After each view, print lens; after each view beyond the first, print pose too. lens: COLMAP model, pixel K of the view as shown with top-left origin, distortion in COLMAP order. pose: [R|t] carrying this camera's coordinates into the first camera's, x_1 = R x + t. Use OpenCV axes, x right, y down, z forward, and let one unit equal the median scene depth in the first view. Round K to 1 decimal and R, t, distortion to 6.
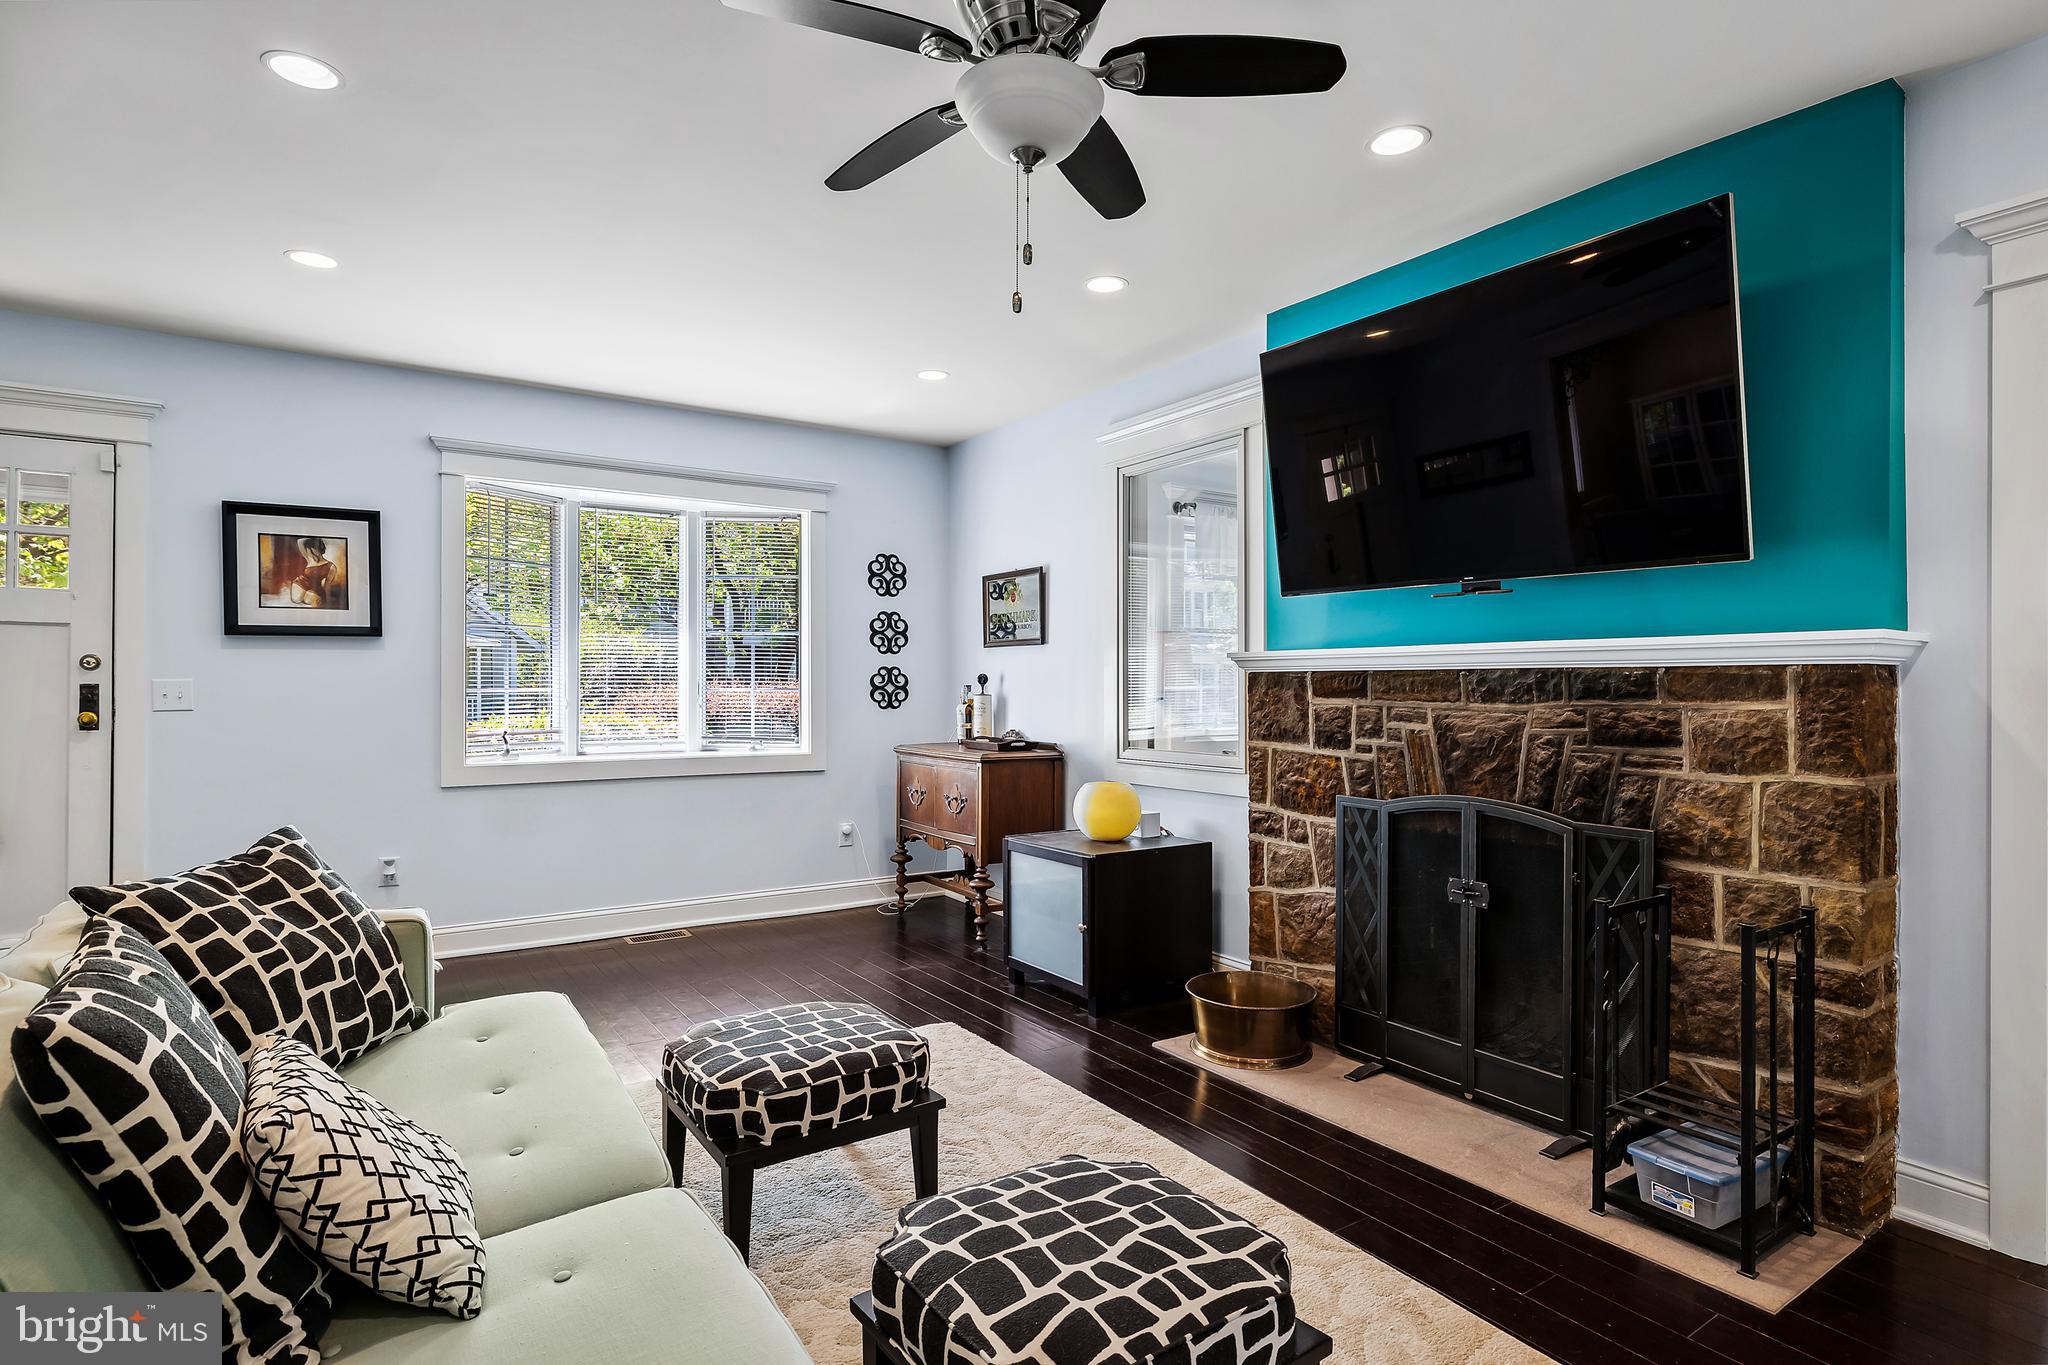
lens RADIAL K [[1048.0, 0, 1024.0], [0, 1048.0, 682.9], [0, 0, 1]] dist [-0.001374, 0.003144]
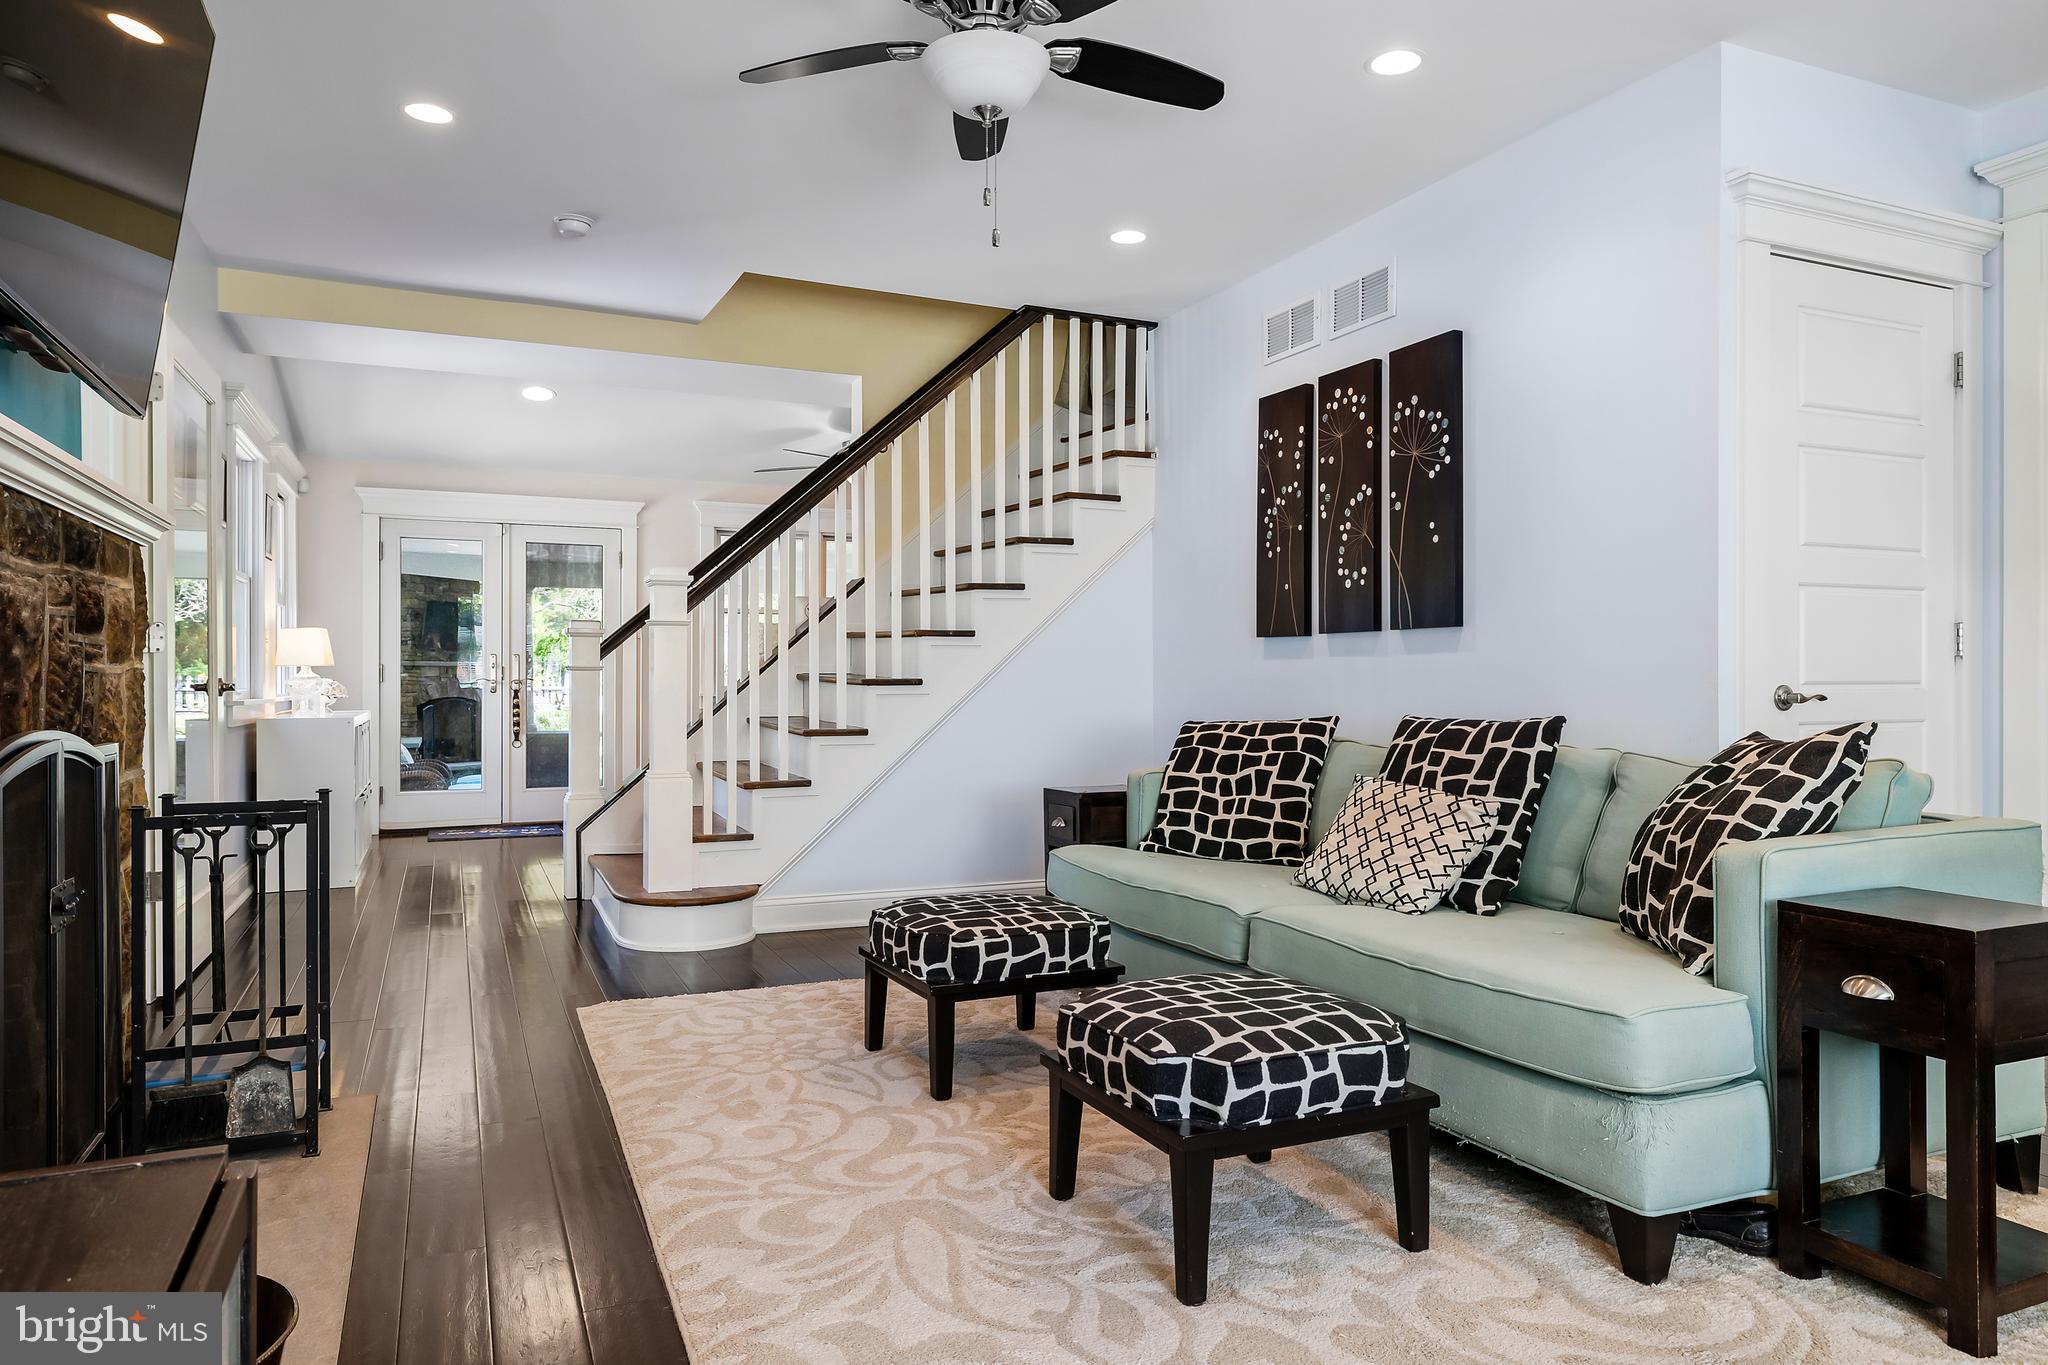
lens RADIAL K [[1296.3, 0, 1035.4], [0, 1296.3, 677.3], [0, 0, 1]] dist [-0.002989, 0.000712]
pose [[-0.986982, -0.000951, 0.160827, -0.164814], [-0.001638, 0.999990, -0.004142, 0.074839], [-0.160821, -0.004352, -0.986974, 1.414087]]
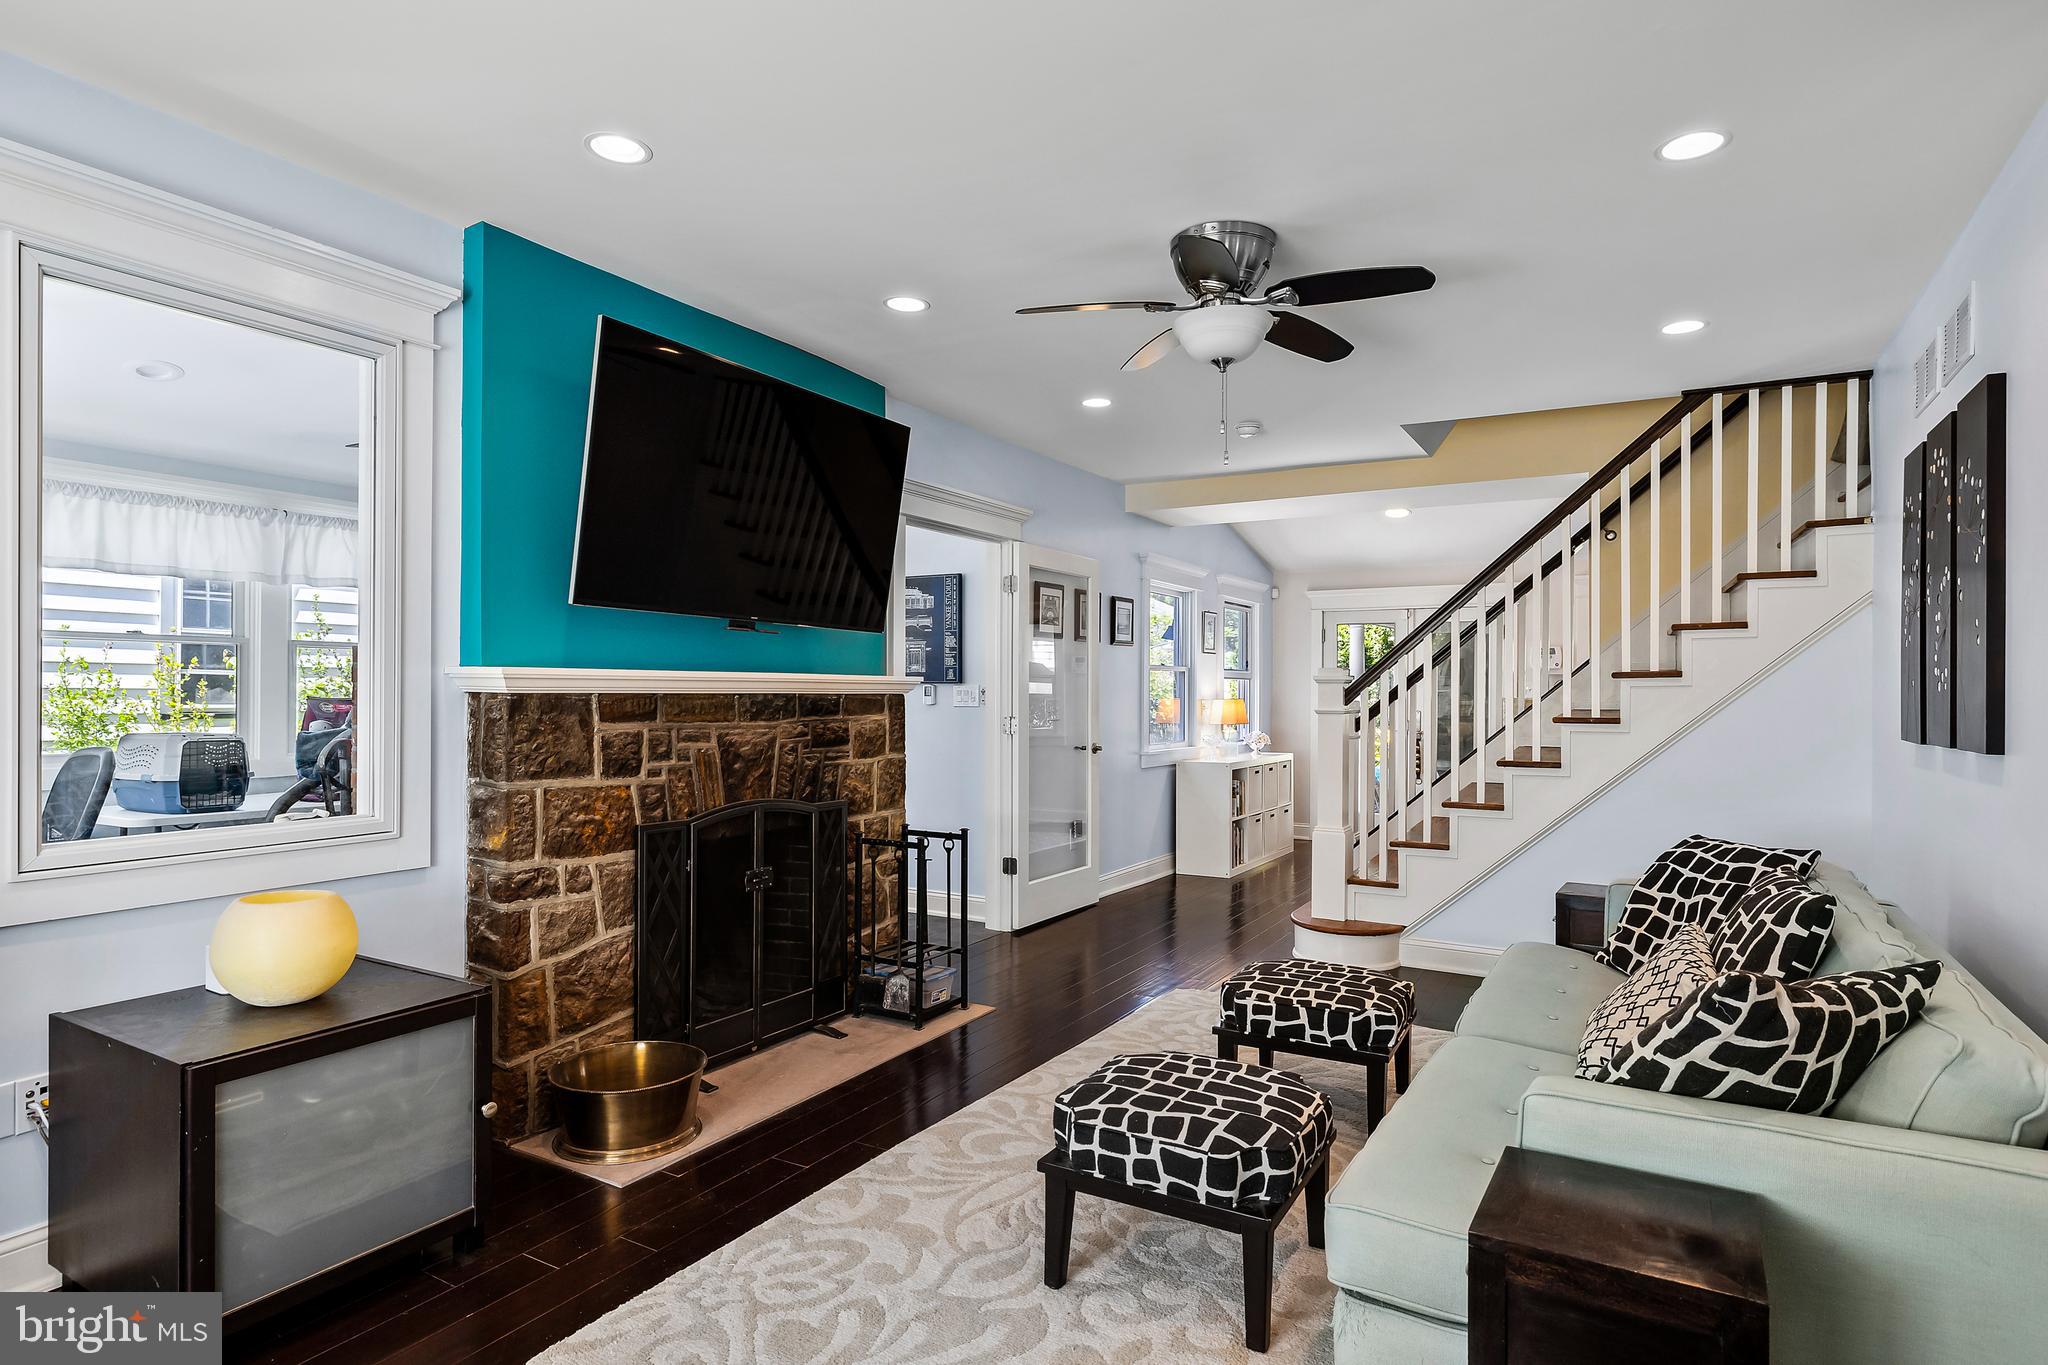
lens RADIAL K [[1085.6, 0, 1034.7], [0, 1085.6, 686.7], [0, 0, 1]] dist [-0.001987, 0.000052]
pose [[-0.442099, -0.000026, 0.896966, -0.749697], [-0.008889, 0.999951, -0.004353, -0.016781], [-0.896922, -0.009897, -0.442078, 1.134623]]
